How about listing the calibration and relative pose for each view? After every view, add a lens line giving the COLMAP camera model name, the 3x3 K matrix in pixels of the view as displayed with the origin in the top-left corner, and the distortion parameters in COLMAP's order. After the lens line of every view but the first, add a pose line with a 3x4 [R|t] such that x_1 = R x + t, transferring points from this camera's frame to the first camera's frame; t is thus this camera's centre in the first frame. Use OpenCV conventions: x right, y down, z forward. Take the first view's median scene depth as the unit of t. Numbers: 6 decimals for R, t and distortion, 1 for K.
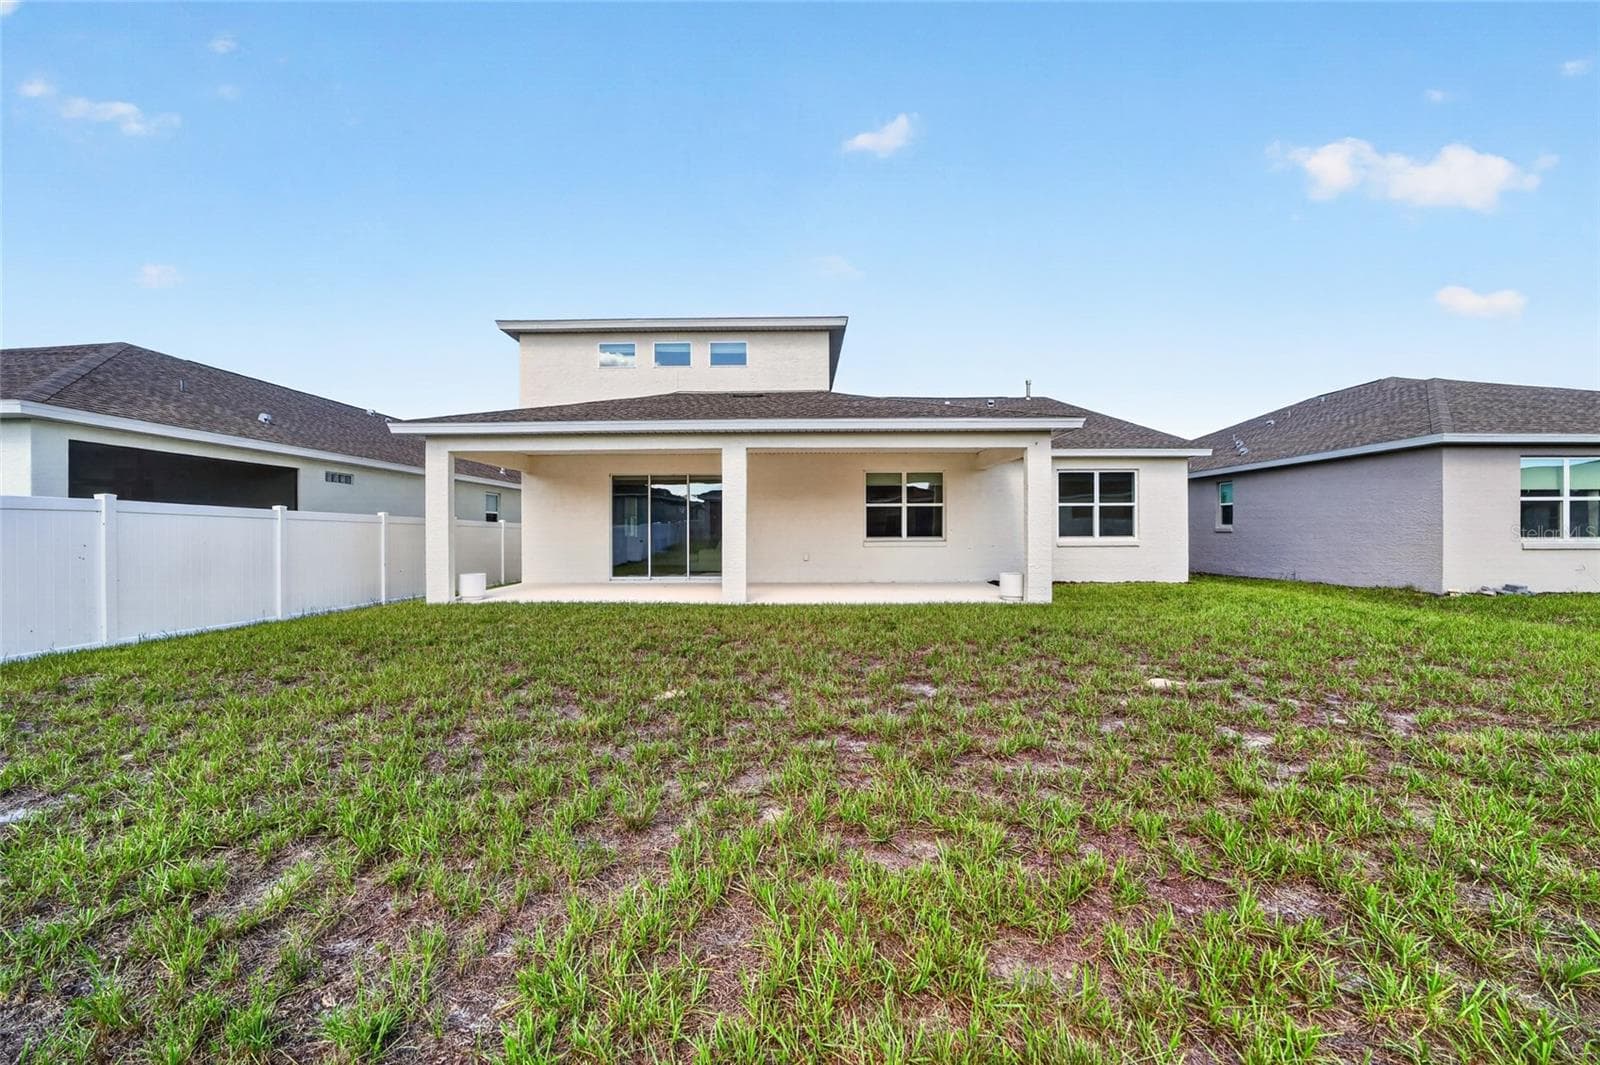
lens RADIAL K [[617.6, 0, 793.8], [0, 617.6, 531.6], [0, 0, 1]] dist [-0.028816, 0.003453]
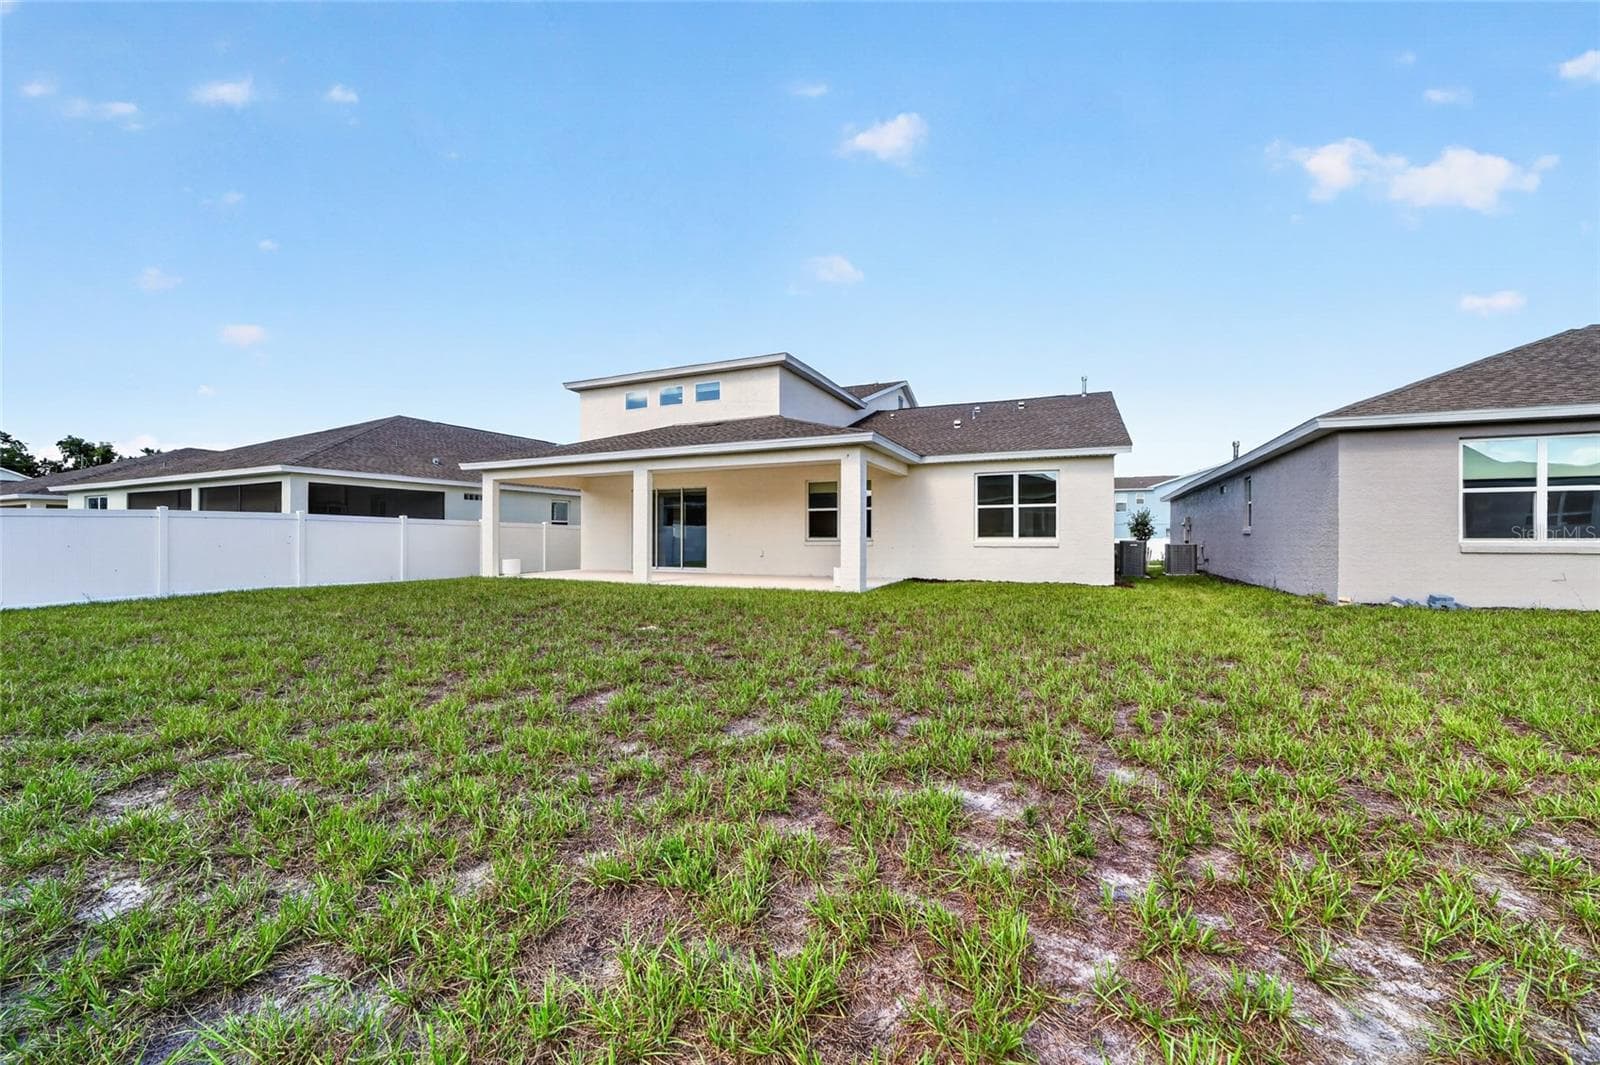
lens RADIAL K [[617.6, 0, 805.0], [0, 617.6, 539.1], [0, 0, 1]] dist [-0.028816, 0.003453]
pose [[0.915831, 0.004747, -0.401536, 0.585543], [-0.003386, 0.999986, 0.004098, 0.007878], [0.401550, -0.002393, 0.915834, -0.078547]]
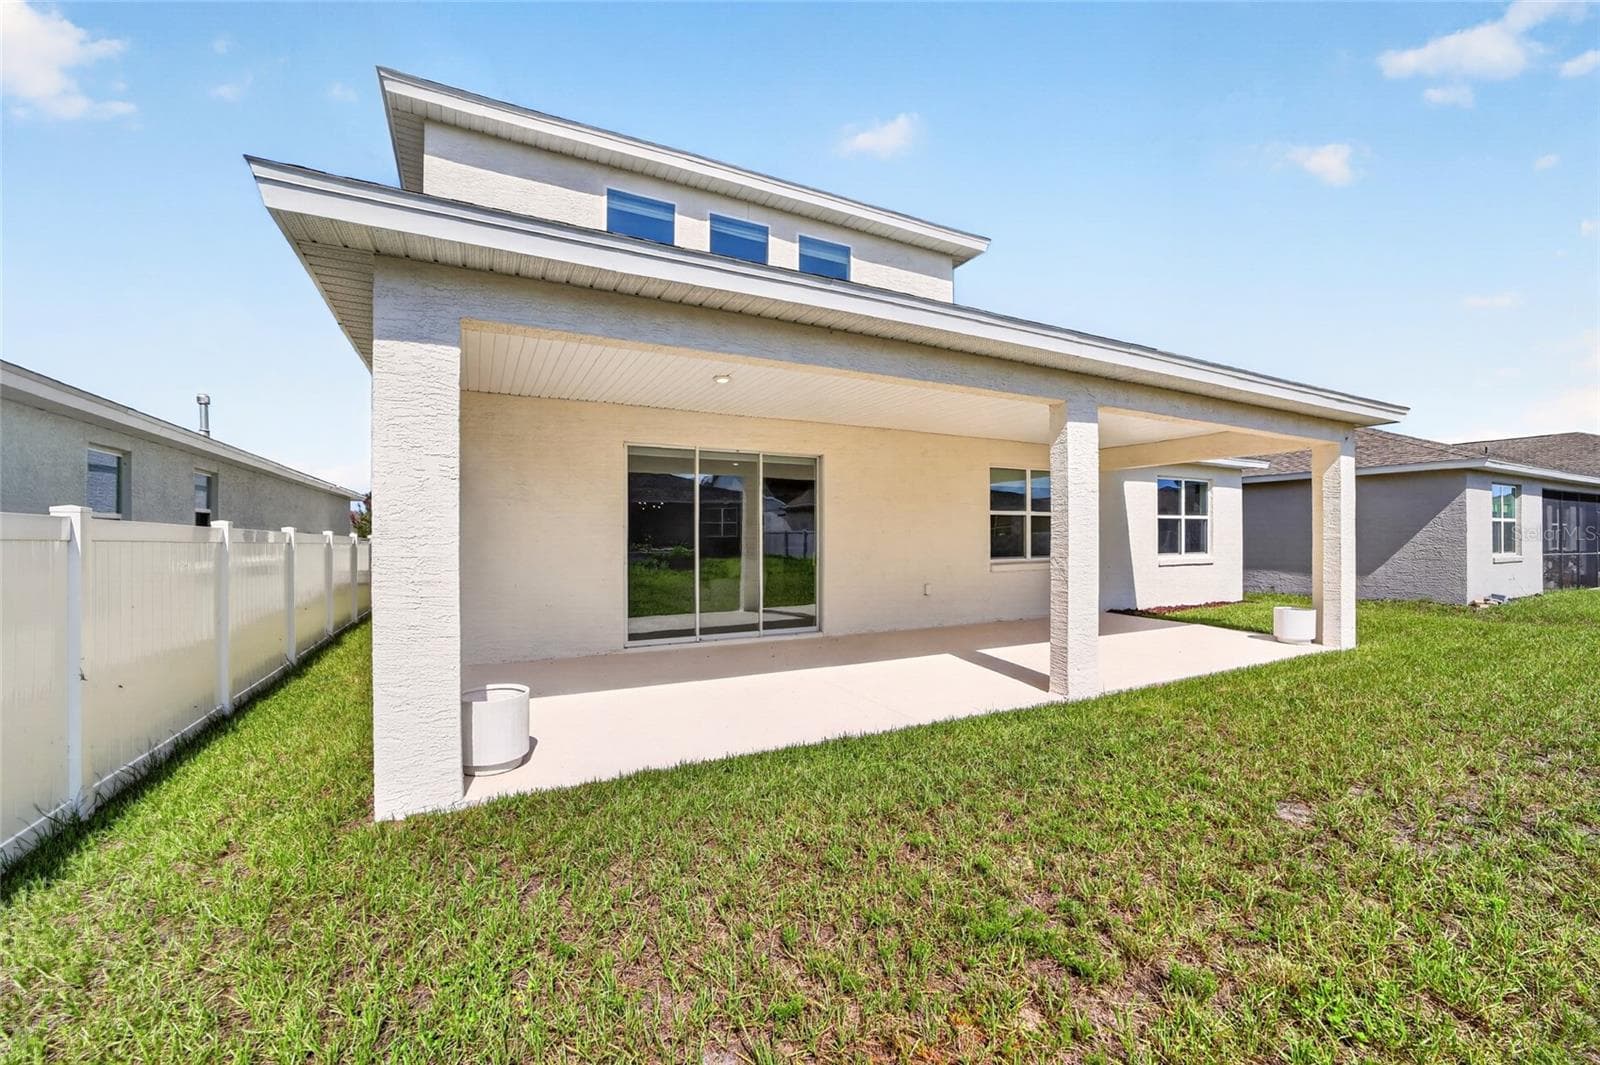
lens RADIAL K [[617.6, 0, 793.6], [0, 617.6, 536.0], [0, 0, 1]] dist [-0.028816, 0.003453]
pose [[0.889314, 0.002102, 0.457292, -0.408727], [-0.004248, 0.999984, 0.003666, -0.017705], [-0.457277, -0.005203, 0.889309, 0.475654]]
